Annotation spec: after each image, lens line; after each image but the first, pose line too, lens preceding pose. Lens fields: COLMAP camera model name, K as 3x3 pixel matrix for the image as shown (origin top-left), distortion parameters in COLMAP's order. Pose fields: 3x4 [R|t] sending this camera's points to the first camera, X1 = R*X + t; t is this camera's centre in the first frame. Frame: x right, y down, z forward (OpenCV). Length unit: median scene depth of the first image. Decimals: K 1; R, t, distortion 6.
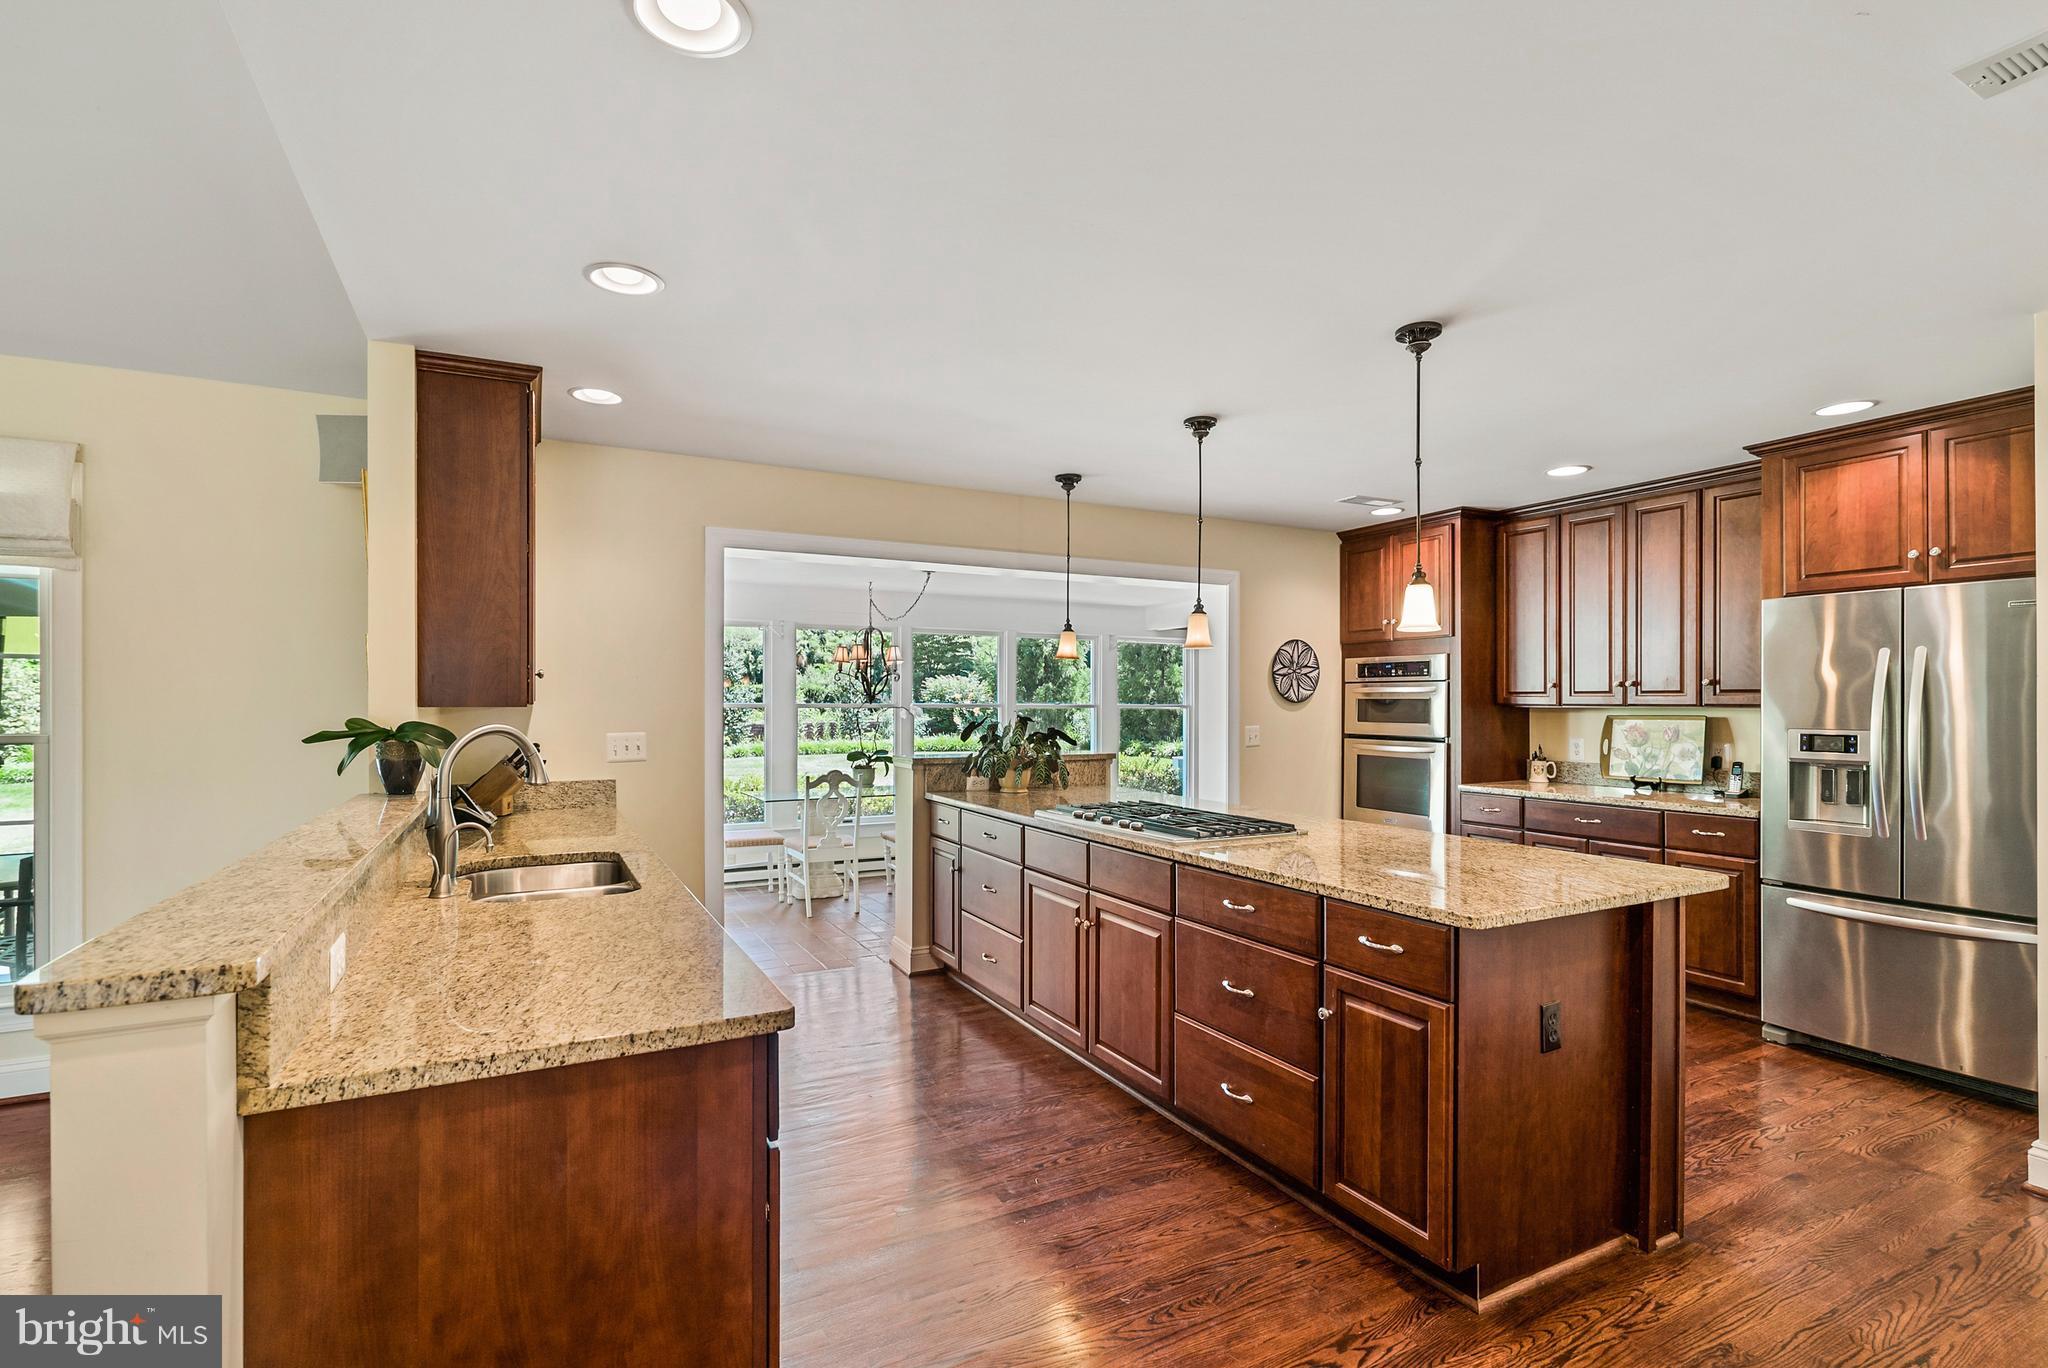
lens RADIAL K [[927.9, 0, 1027.7], [0, 927.9, 664.2], [0, 0, 1]] dist [0.000423, 0.000168]
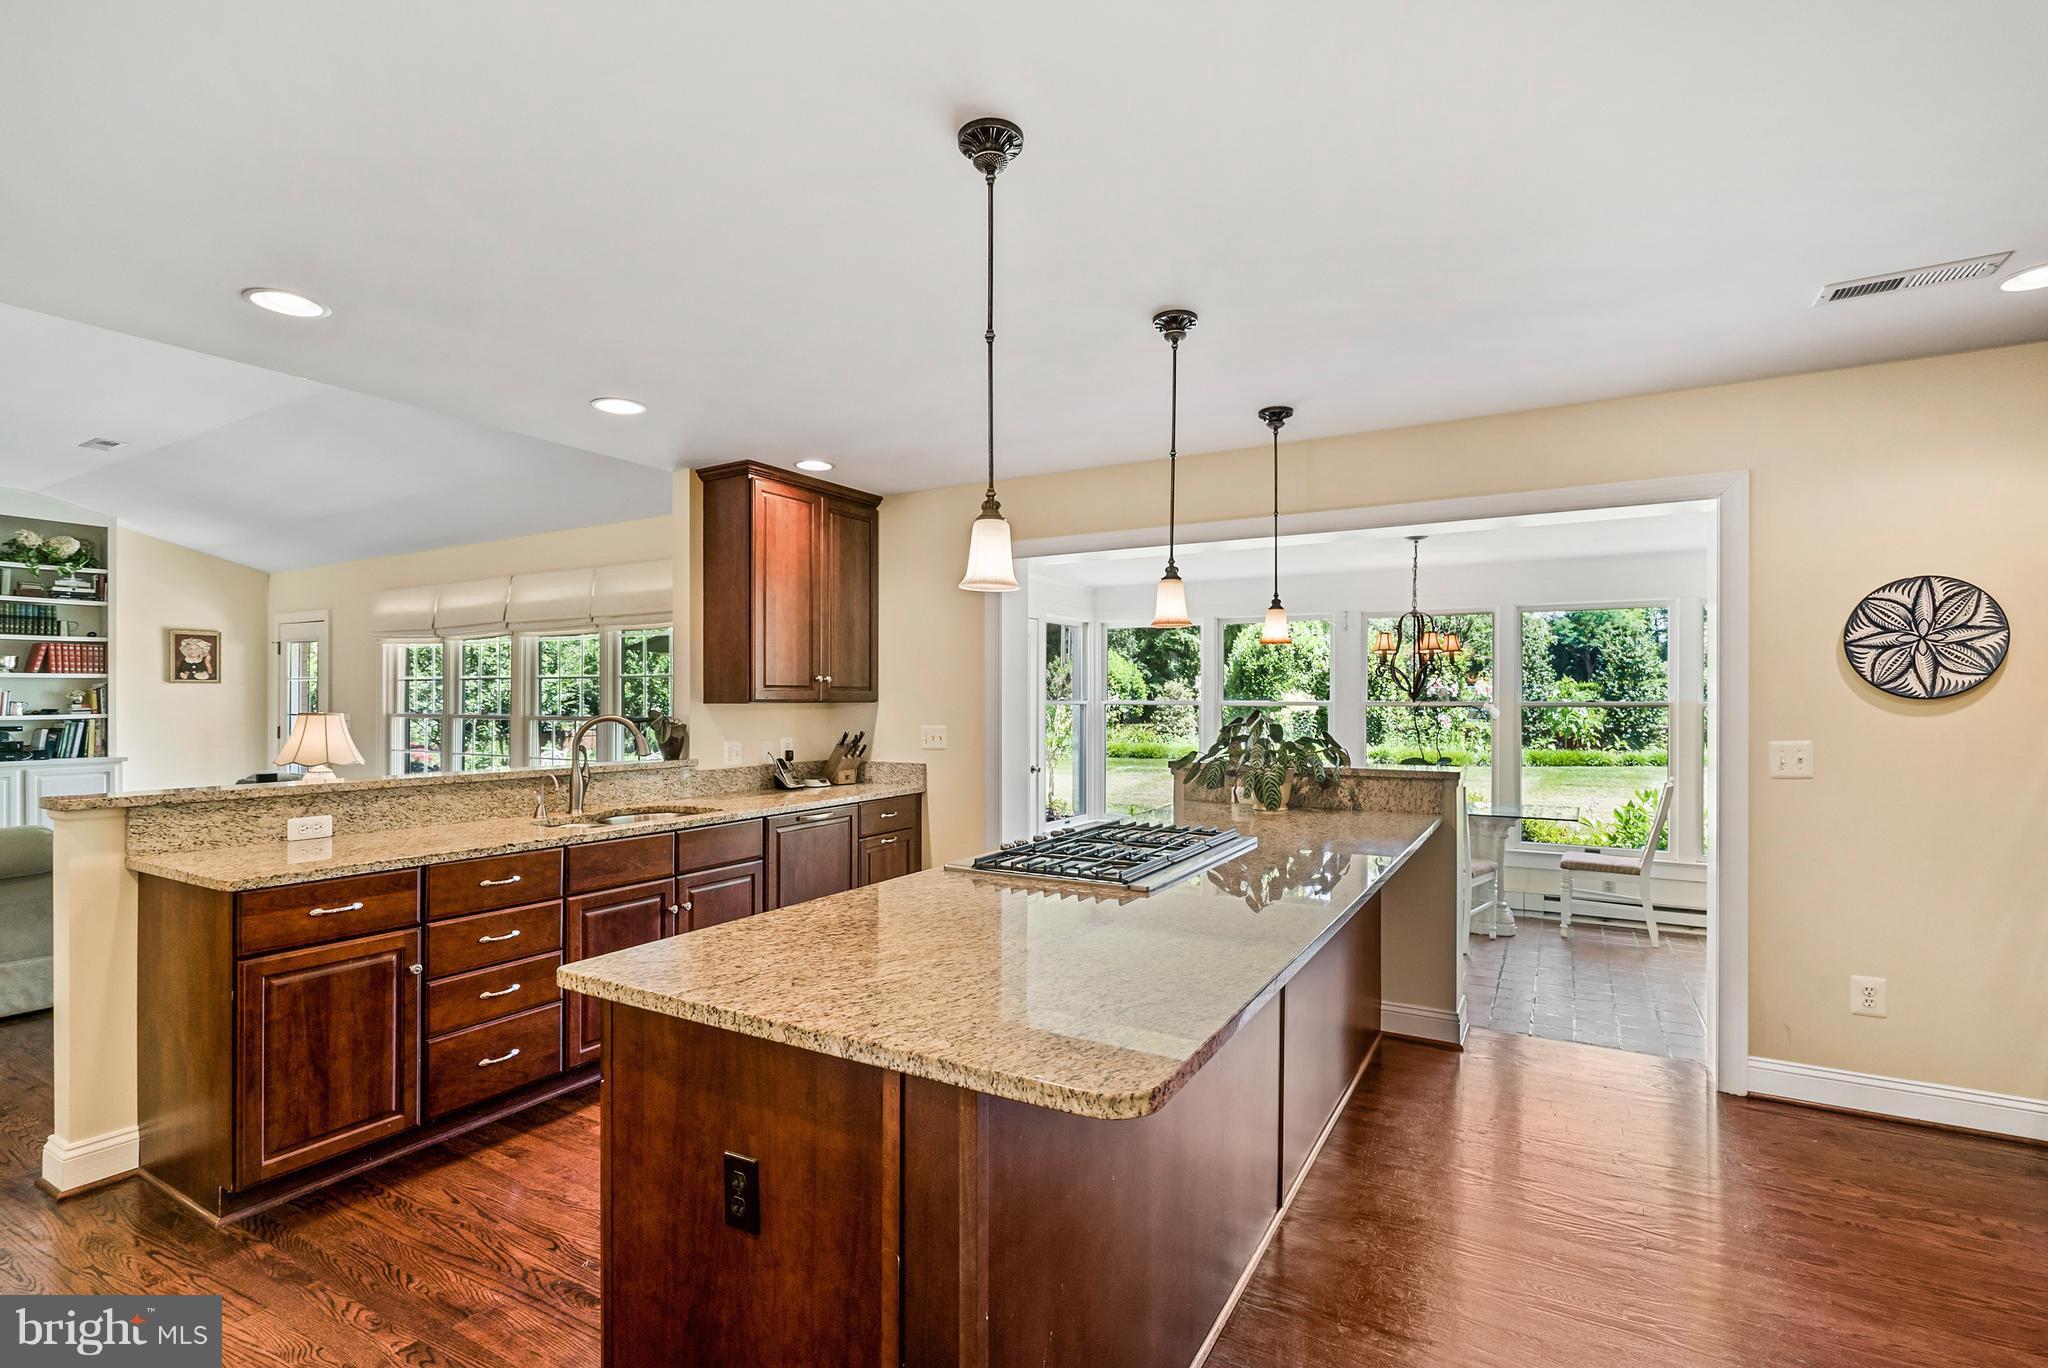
lens RADIAL K [[927.9, 0, 1027.7], [0, 927.9, 664.2], [0, 0, 1]] dist [0.000423, 0.000168]
pose [[0.526984, -0.036014, -0.849112, 0.564293], [0.036275, 0.999144, -0.019864, 0.017661], [0.849101, -0.020334, 0.527839, 0.380020]]
